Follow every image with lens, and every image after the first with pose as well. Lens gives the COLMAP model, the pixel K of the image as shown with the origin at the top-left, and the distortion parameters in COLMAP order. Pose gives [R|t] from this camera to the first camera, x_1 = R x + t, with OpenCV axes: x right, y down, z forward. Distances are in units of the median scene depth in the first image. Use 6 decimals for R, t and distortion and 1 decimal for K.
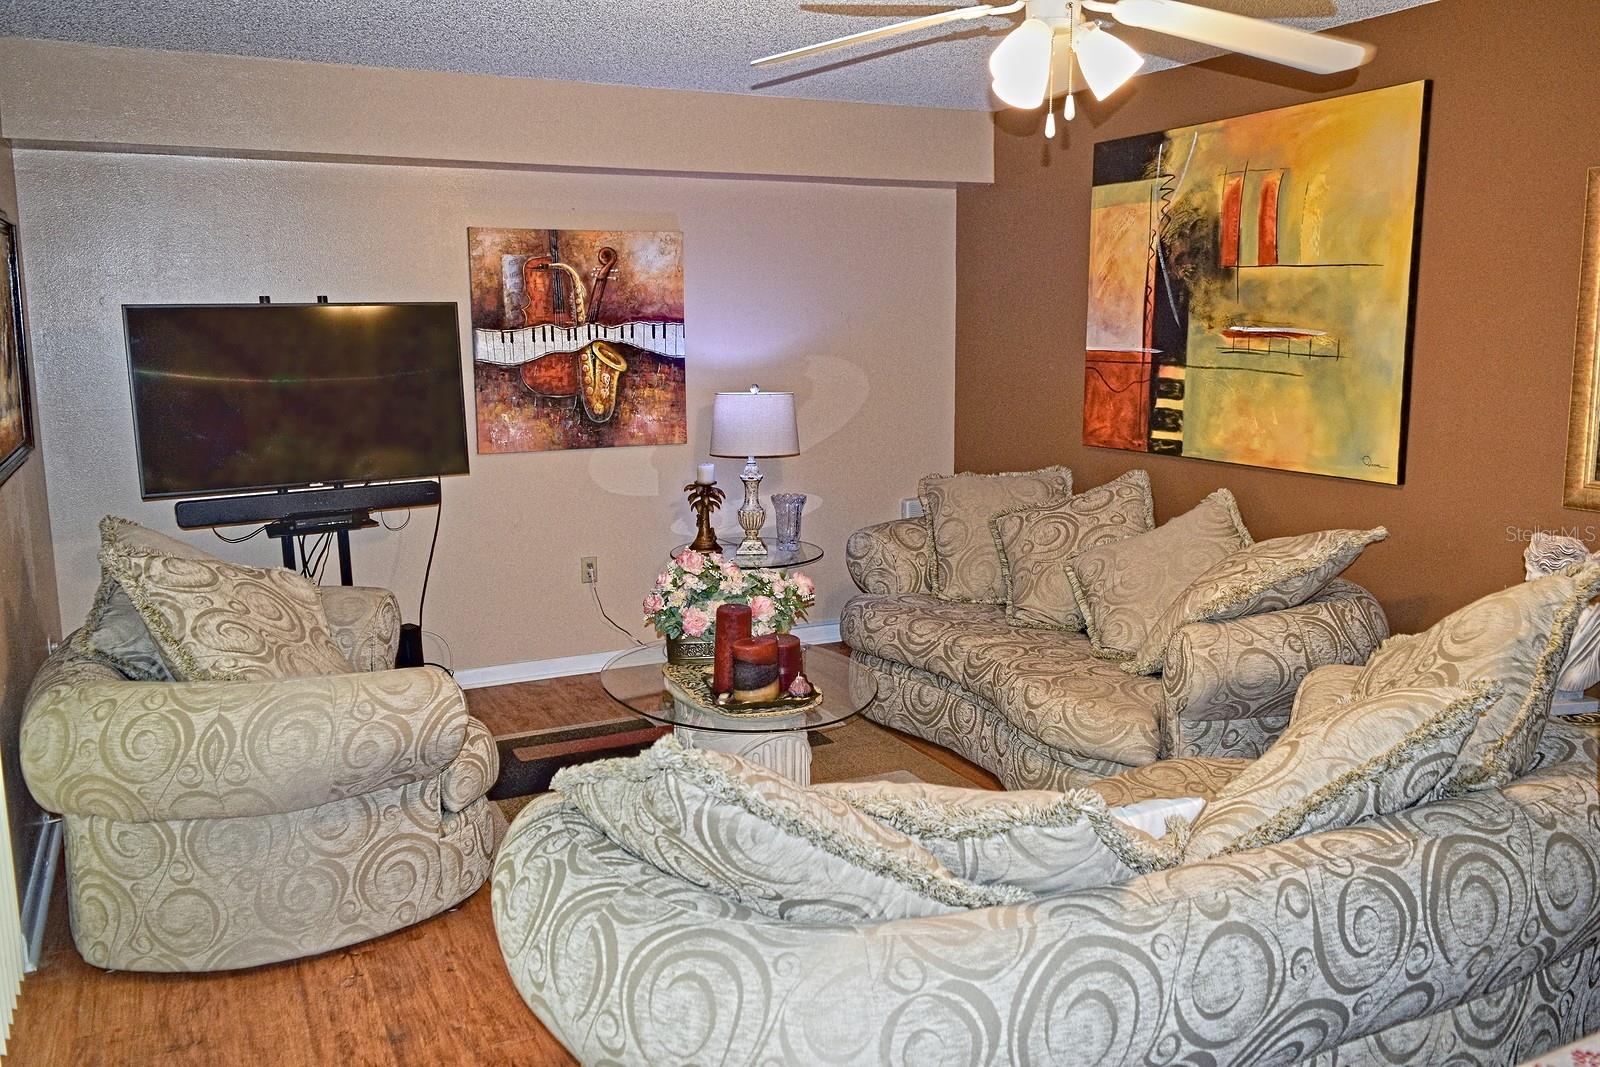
lens RADIAL K [[1260.1, 0, 800.0], [0, 1260.1, 533.5], [0, 0, 1]] dist [-0.013493, 0.006283]
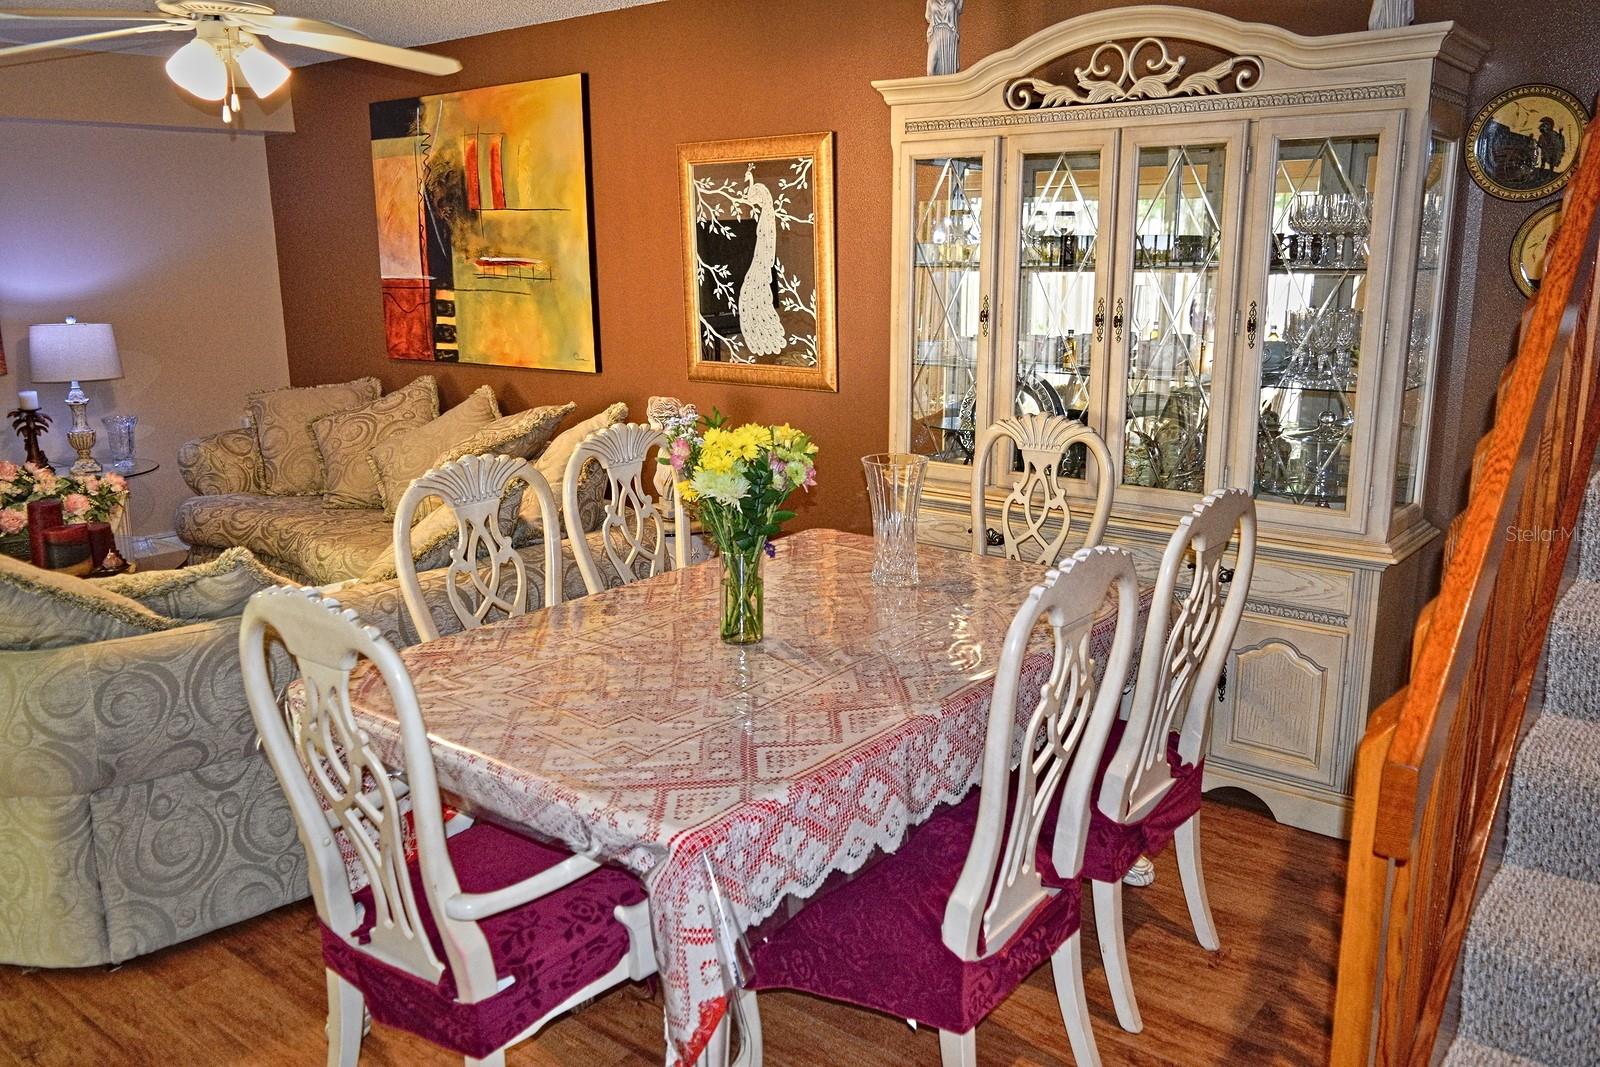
lens RADIAL K [[1260.1, 0, 800.0], [0, 1260.1, 533.5], [0, 0, 1]] dist [-0.013493, 0.006283]
pose [[0.907214, -0.098606, 0.408950, 0.086618], [0.077040, 0.994643, 0.068922, 0.049858], [-0.413556, -0.031021, 0.909950, -0.295648]]
